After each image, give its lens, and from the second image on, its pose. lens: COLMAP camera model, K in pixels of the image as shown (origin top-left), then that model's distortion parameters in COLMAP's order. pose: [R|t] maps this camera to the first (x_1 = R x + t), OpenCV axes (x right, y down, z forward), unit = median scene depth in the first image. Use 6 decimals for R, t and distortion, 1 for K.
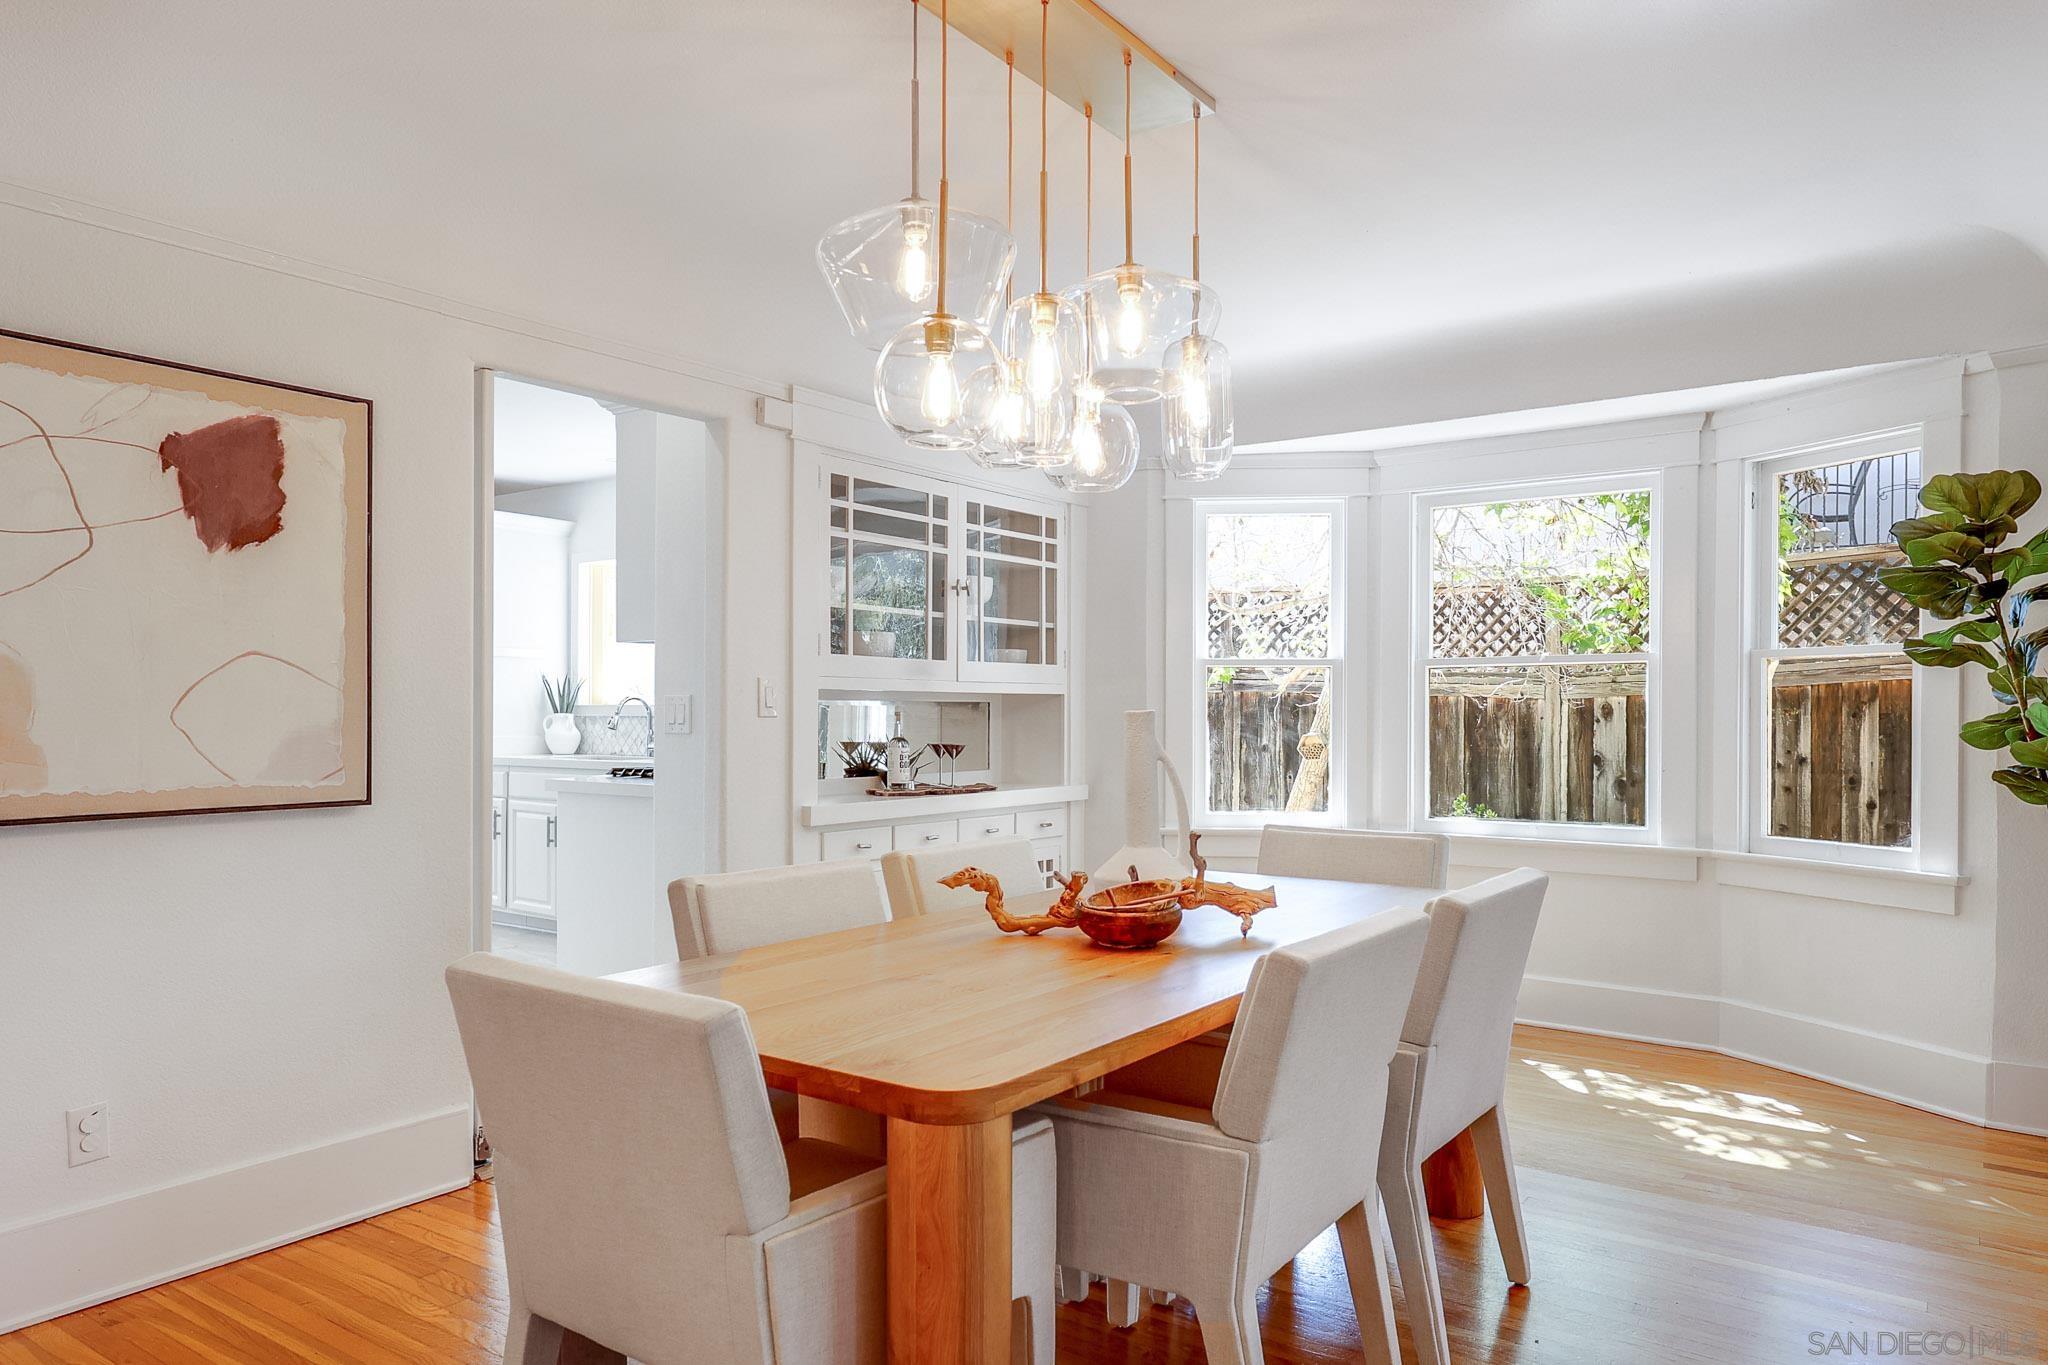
lens RADIAL K [[1334.6, 0, 1027.4], [0, 1334.6, 698.0], [0, 0, 1]] dist [-0.018616, -0.004631]
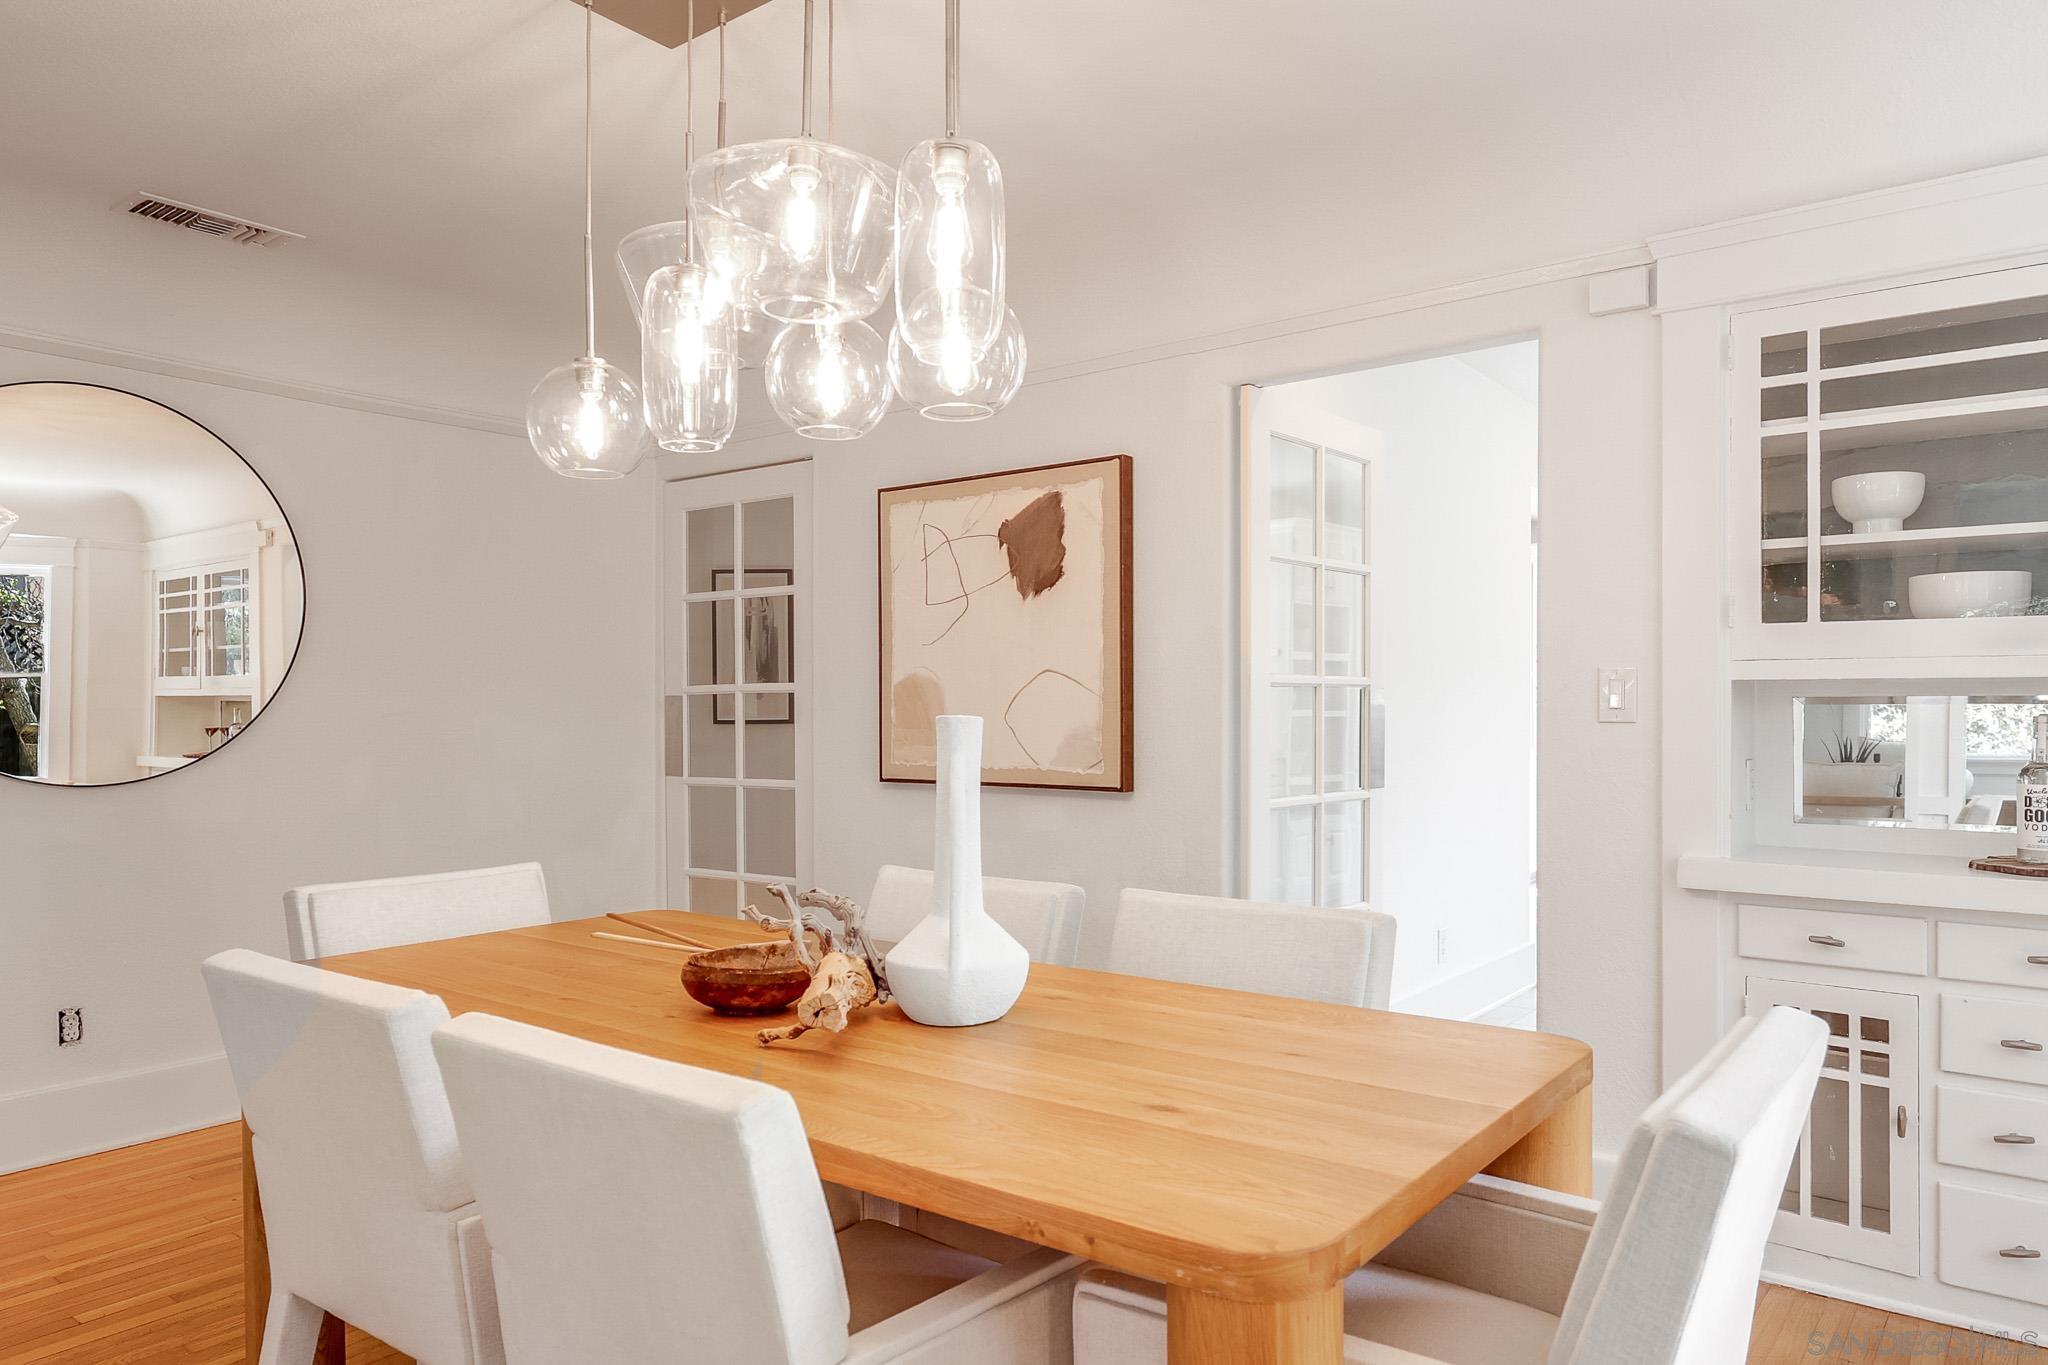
lens RADIAL K [[1334.6, 0, 1024.7], [0, 1334.6, 696.7], [0, 0, 1]] dist [-0.018616, -0.004631]
pose [[-0.045482, -0.013056, -0.998880, 0.754831], [0.011503, 0.999841, -0.013593, 0.010223], [0.998899, -0.012108, -0.045325, 1.027408]]
